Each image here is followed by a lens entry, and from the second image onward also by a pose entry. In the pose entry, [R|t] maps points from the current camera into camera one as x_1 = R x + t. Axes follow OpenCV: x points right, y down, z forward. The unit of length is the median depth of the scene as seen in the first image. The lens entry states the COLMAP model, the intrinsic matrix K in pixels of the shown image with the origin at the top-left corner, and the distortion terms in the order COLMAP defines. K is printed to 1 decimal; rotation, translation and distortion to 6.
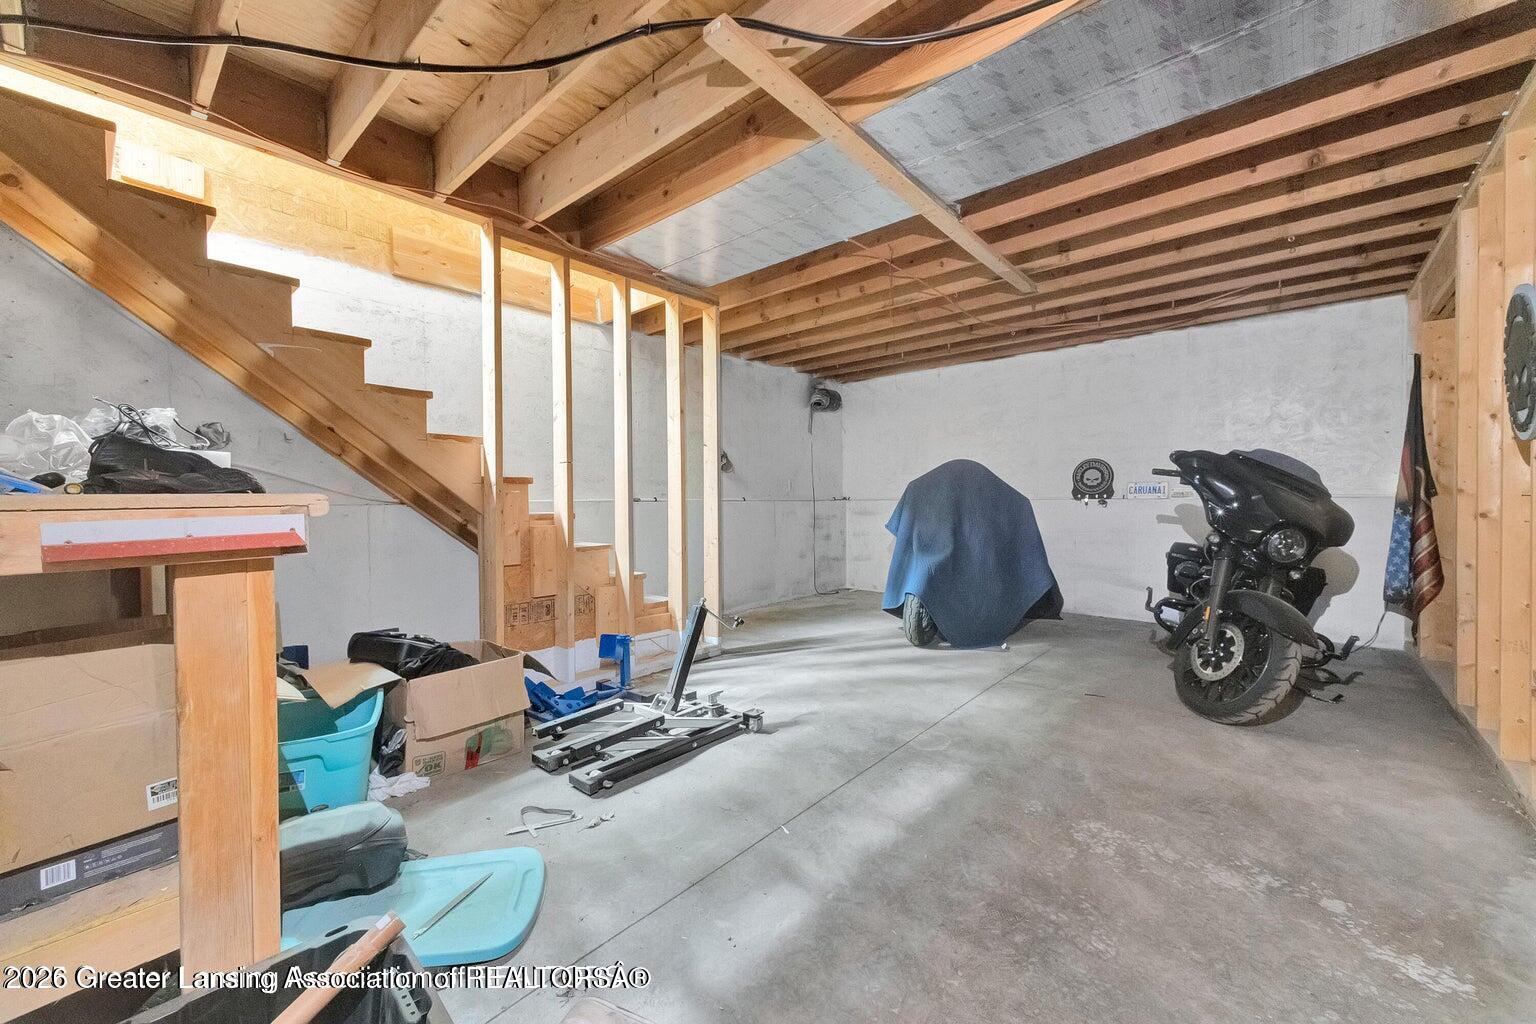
lens RADIAL K [[596.9, 0, 766.8], [0, 596.9, 507.6], [0, 0, 1]] dist [0.007468, 0.000184]
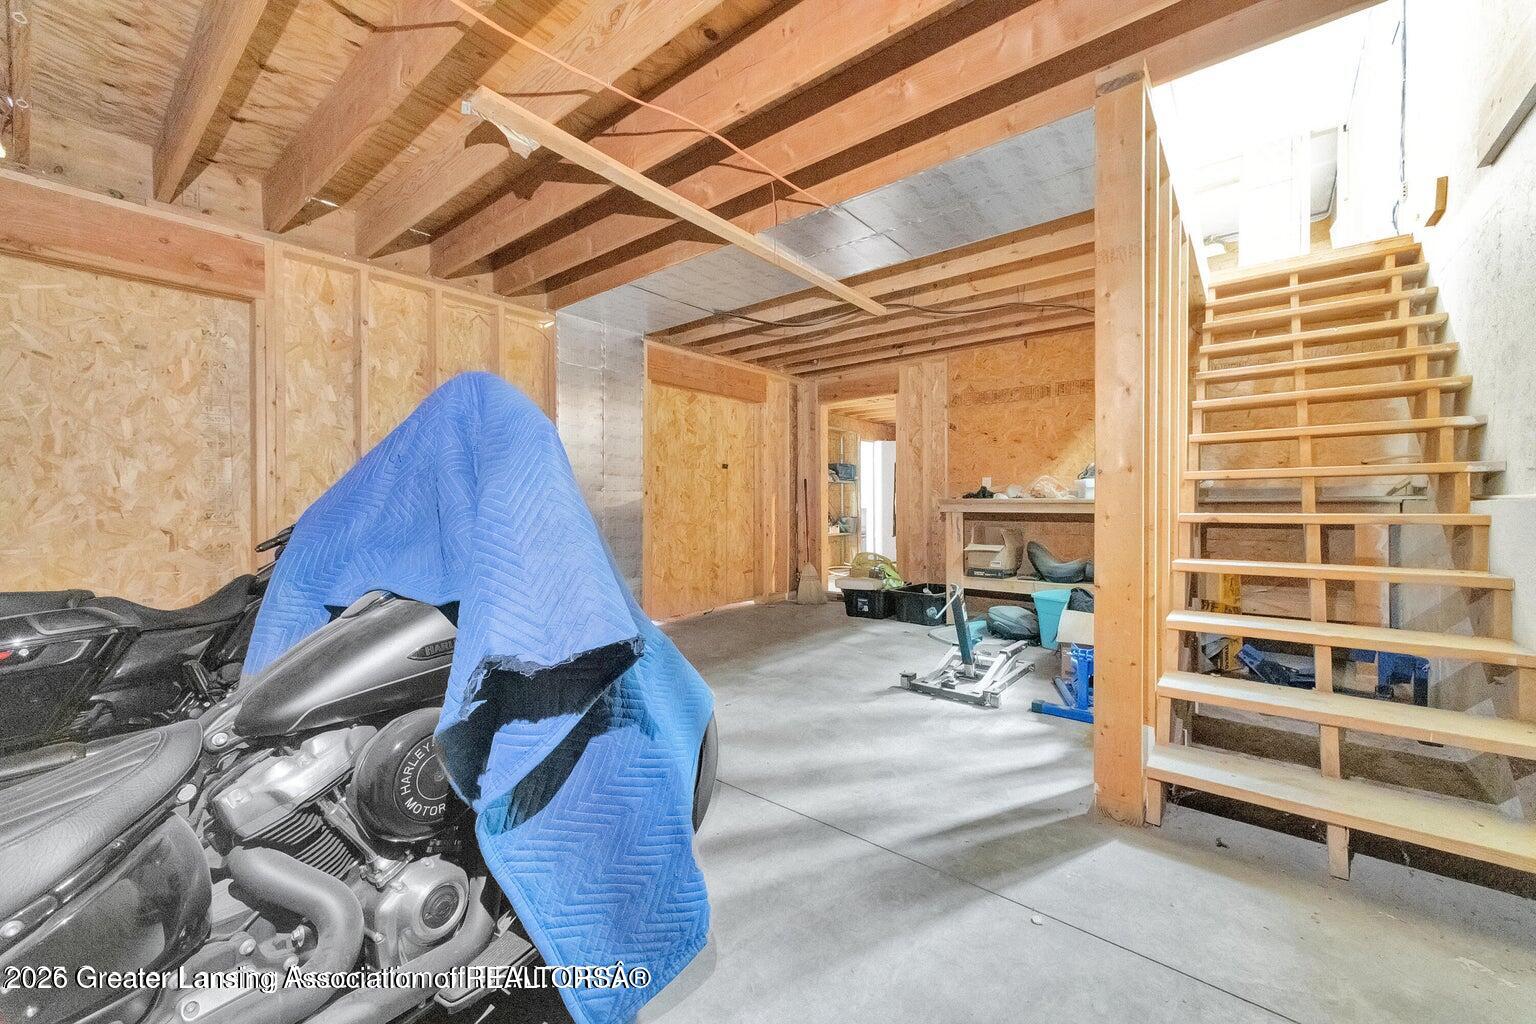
lens RADIAL K [[596.9, 0, 766.8], [0, 596.9, 507.6], [0, 0, 1]] dist [0.007468, 0.000184]
pose [[-0.999130, 0.011506, -0.040078, 0.266130], [0.010661, 0.999718, 0.021237, -0.022166], [0.040311, 0.020791, -0.998971, 1.874833]]
